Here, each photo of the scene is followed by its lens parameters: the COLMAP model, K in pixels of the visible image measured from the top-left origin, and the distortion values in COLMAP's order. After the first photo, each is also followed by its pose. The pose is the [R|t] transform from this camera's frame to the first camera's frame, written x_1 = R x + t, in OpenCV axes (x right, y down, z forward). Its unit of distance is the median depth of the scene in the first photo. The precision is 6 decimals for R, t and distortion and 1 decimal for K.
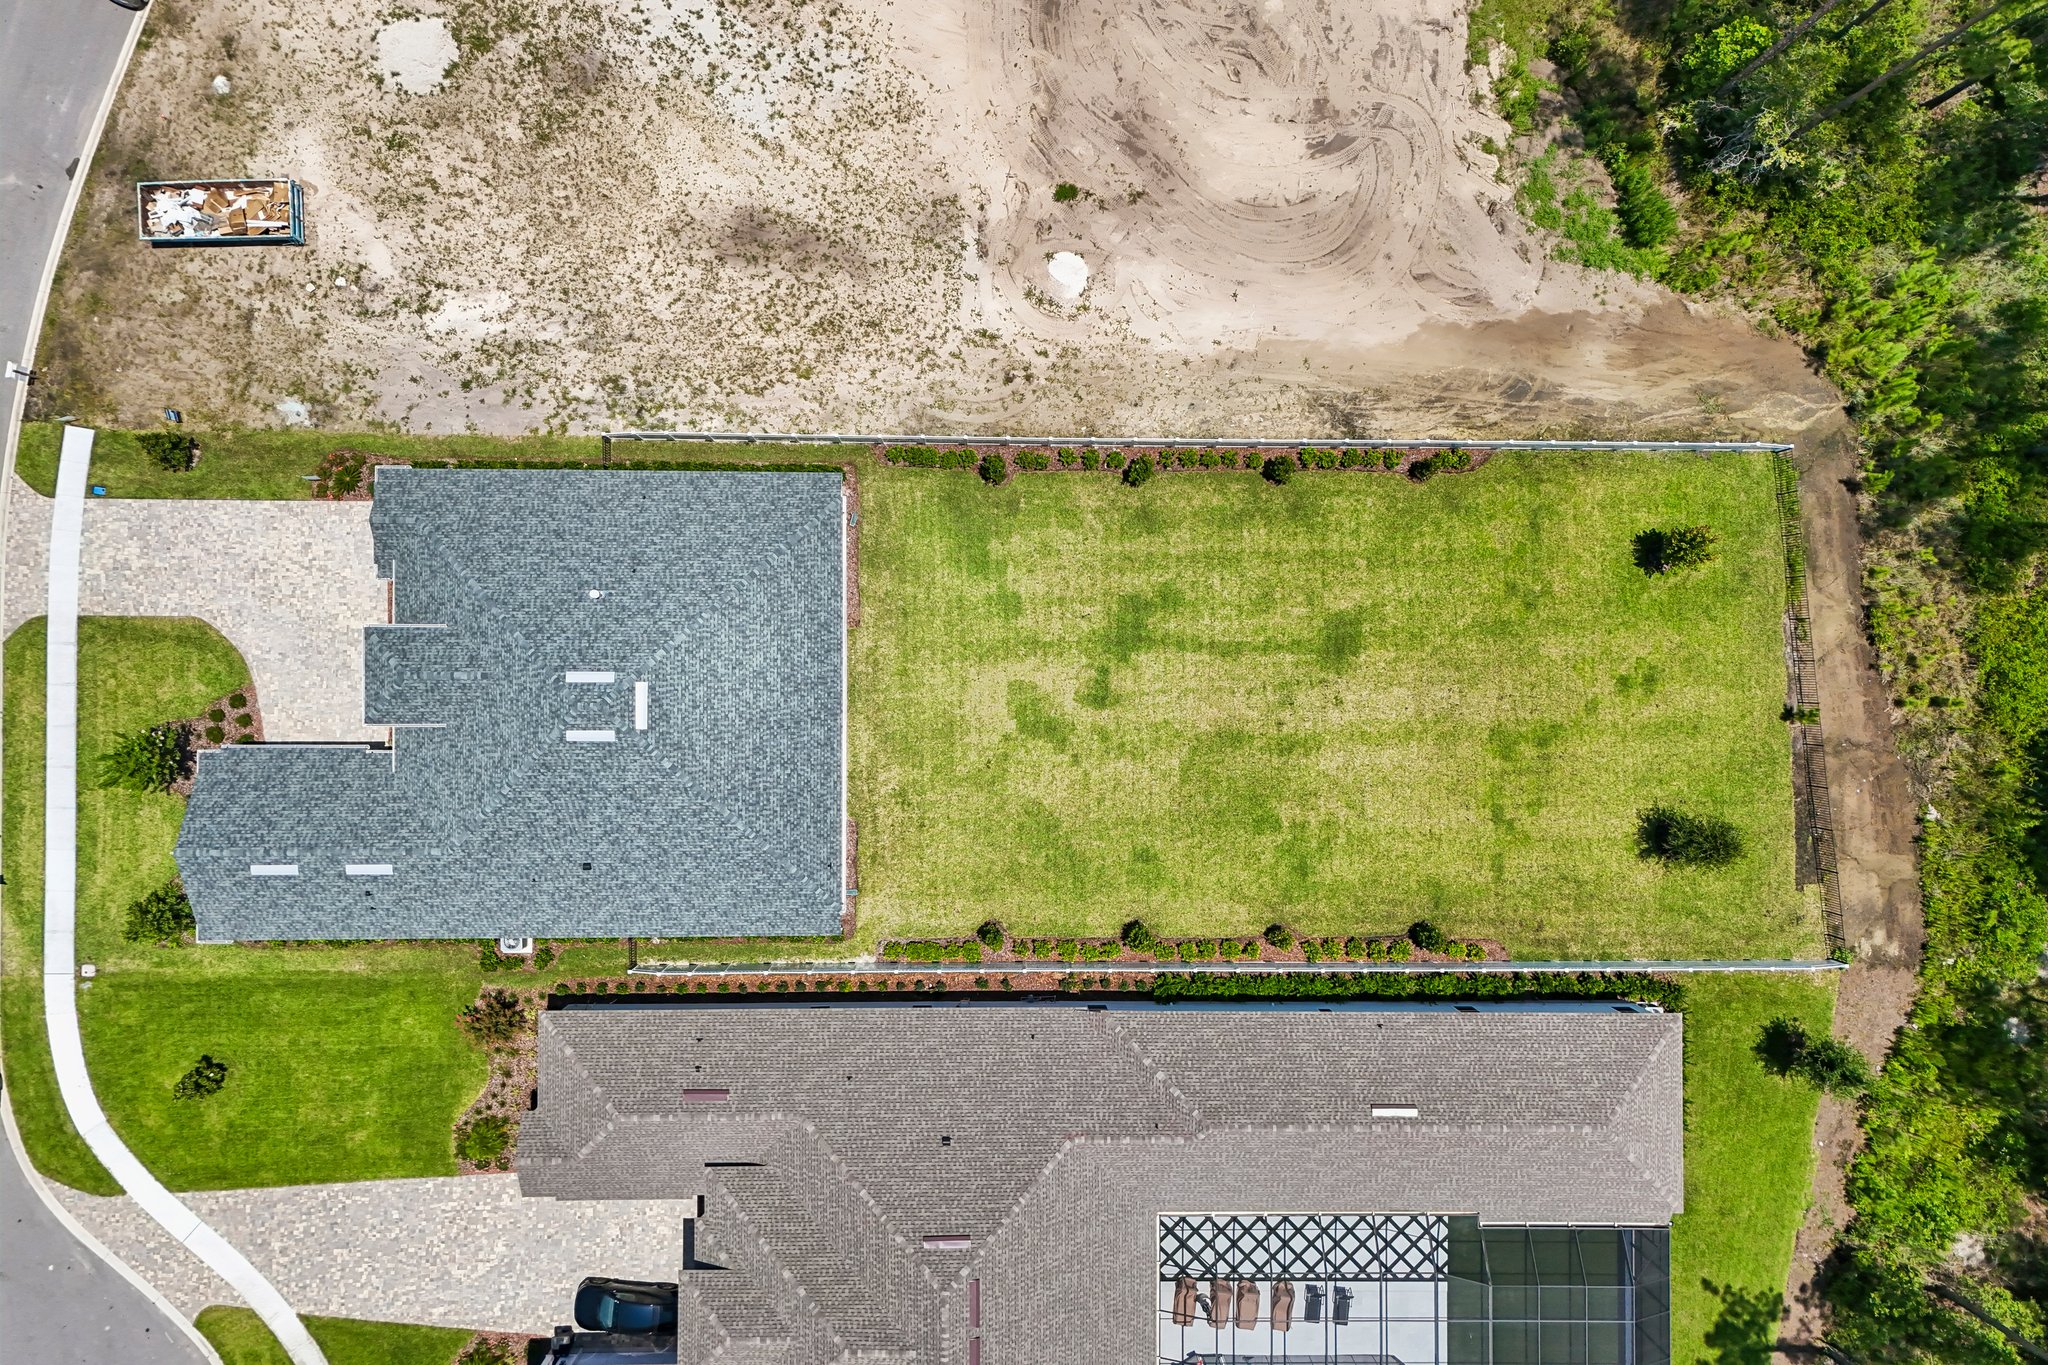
lens RADIAL K [[1504.7, 0, 1025.0], [0, 1504.7, 679.2], [0, 0, 1]] dist [0.064576, -0.054903]
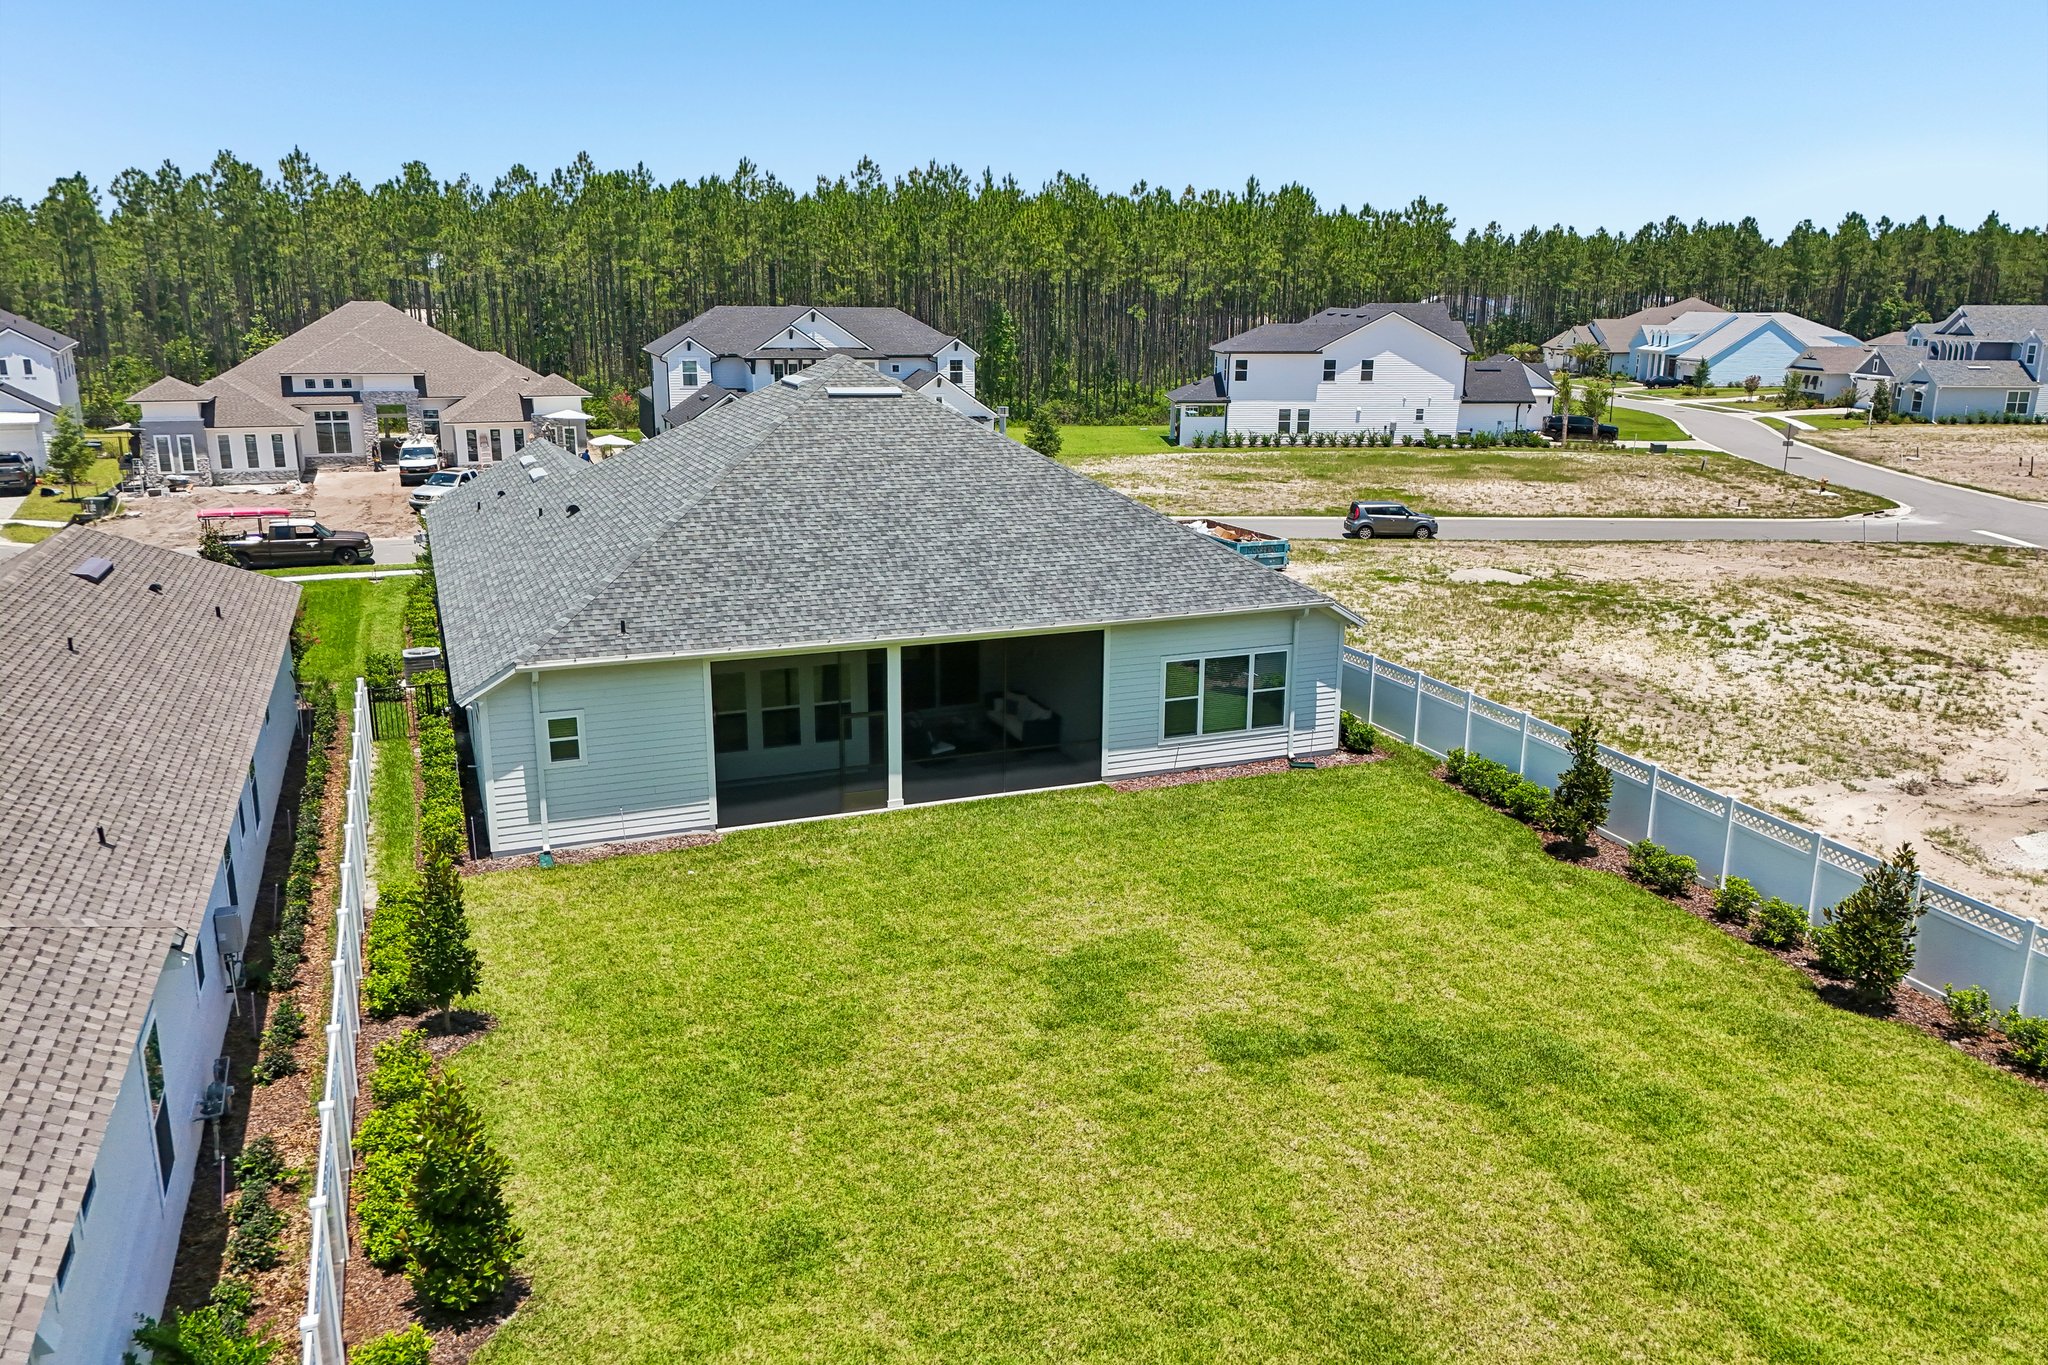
lens RADIAL K [[1504.7, 0, 1022.3], [0, 1504.7, 680.4], [0, 0, 1]] dist [0.064576, -0.054903]
pose [[0.376978, 0.205322, -0.903178, 0.309645], [-0.926197, 0.090791, -0.365946, 0.169118], [0.006863, 0.974474, 0.224395, 0.854427]]
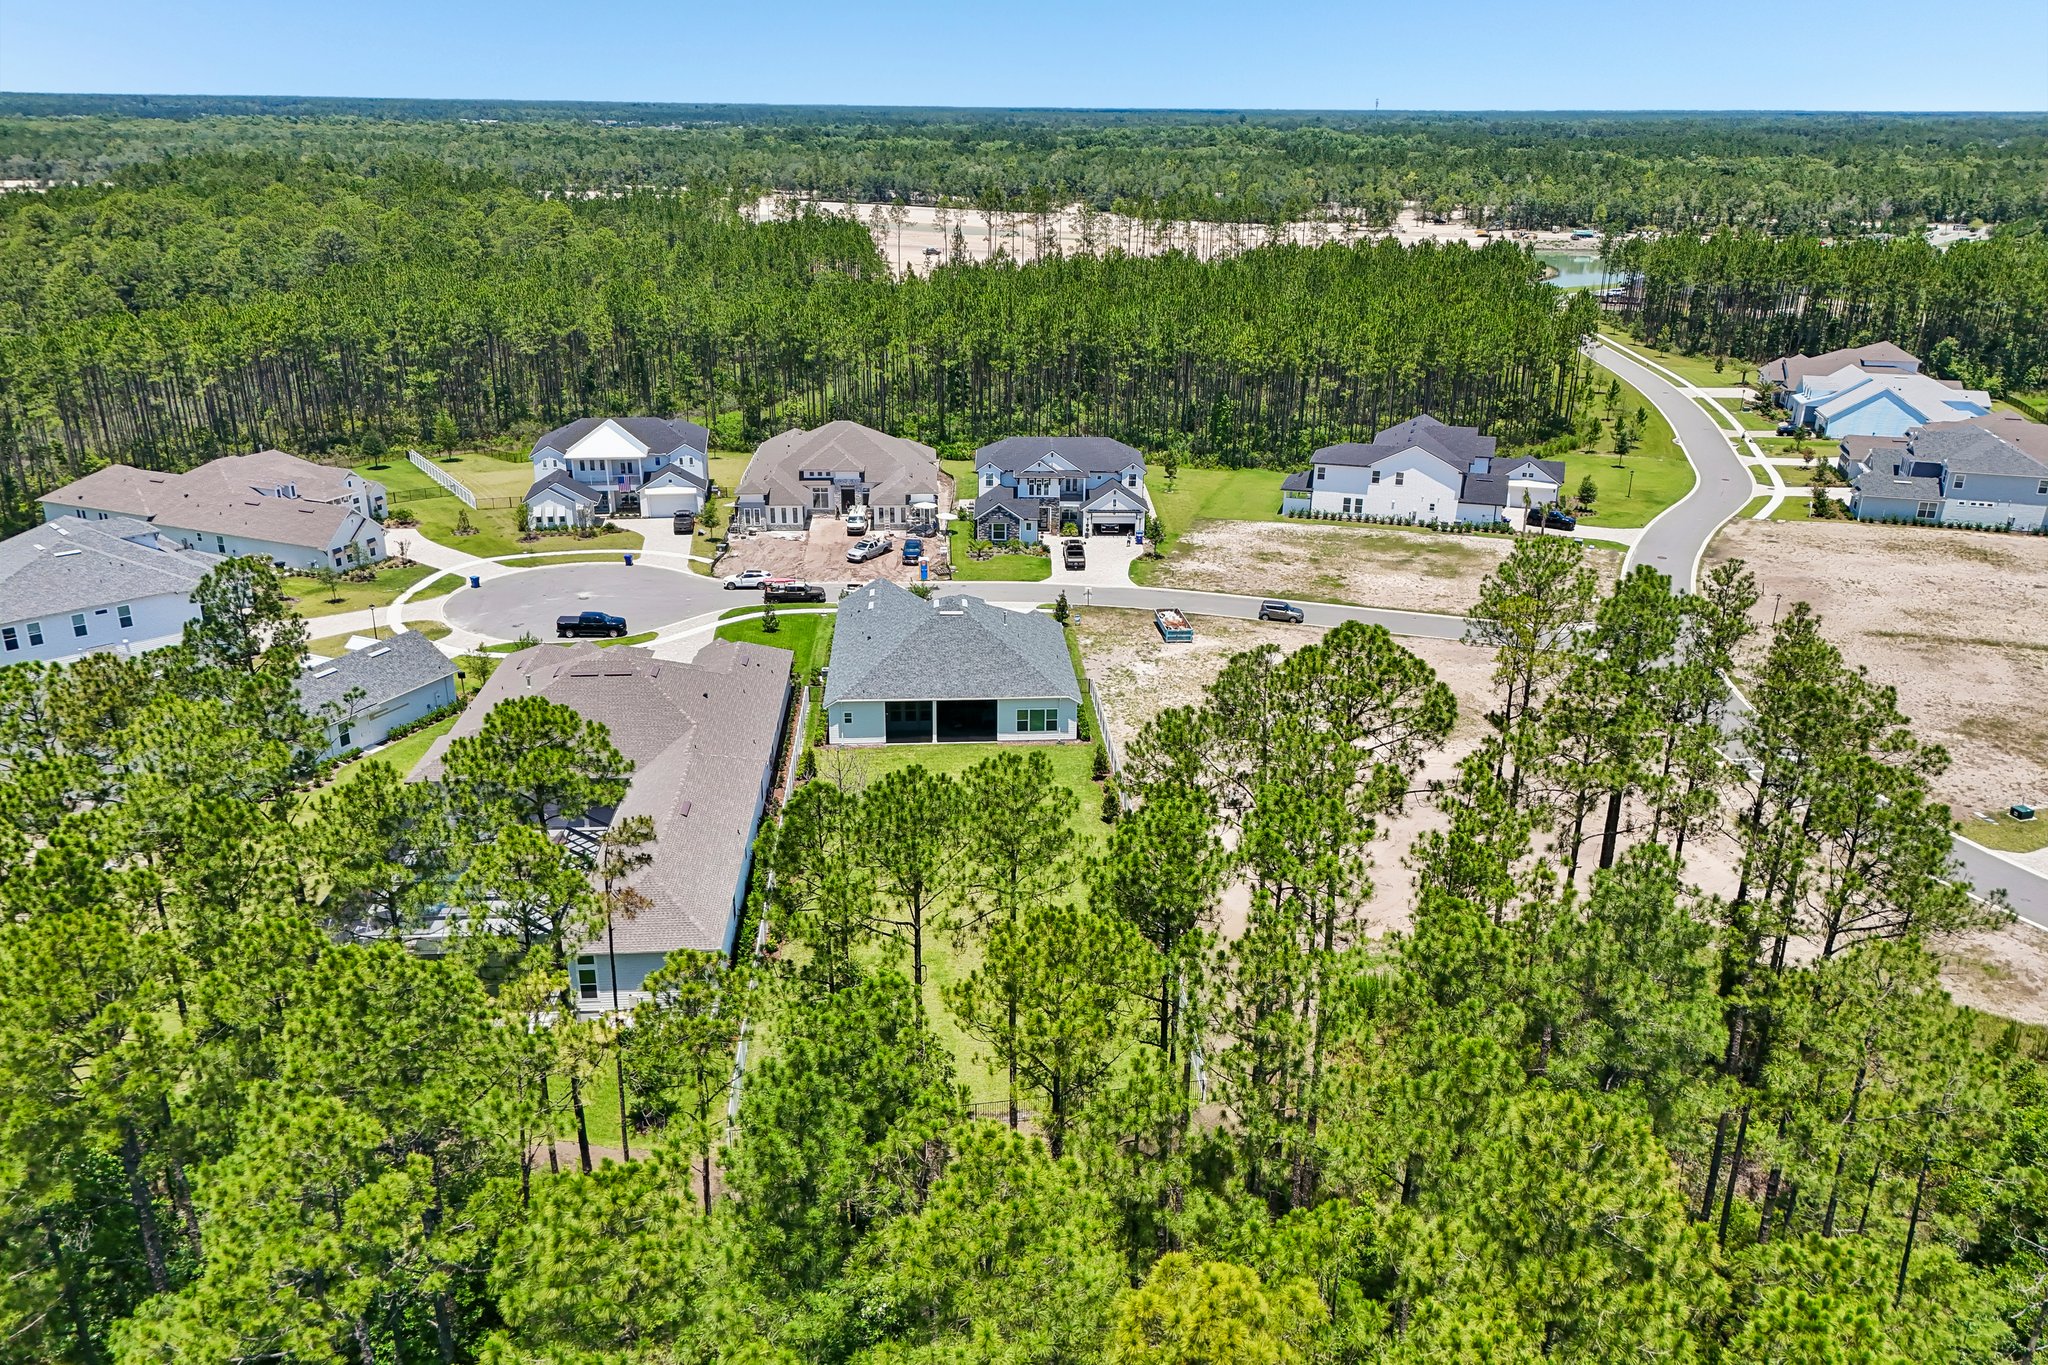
lens RADIAL K [[1504.7, 0, 1024.1], [0, 1504.7, 695.8], [0, 0, 1]] dist [0.064576, -0.054903]
pose [[0.071121, 0.336872, -0.938861, 1.469062], [-0.997457, 0.019692, -0.068494, 0.052063], [-0.004586, 0.941345, 0.337416, 0.371749]]
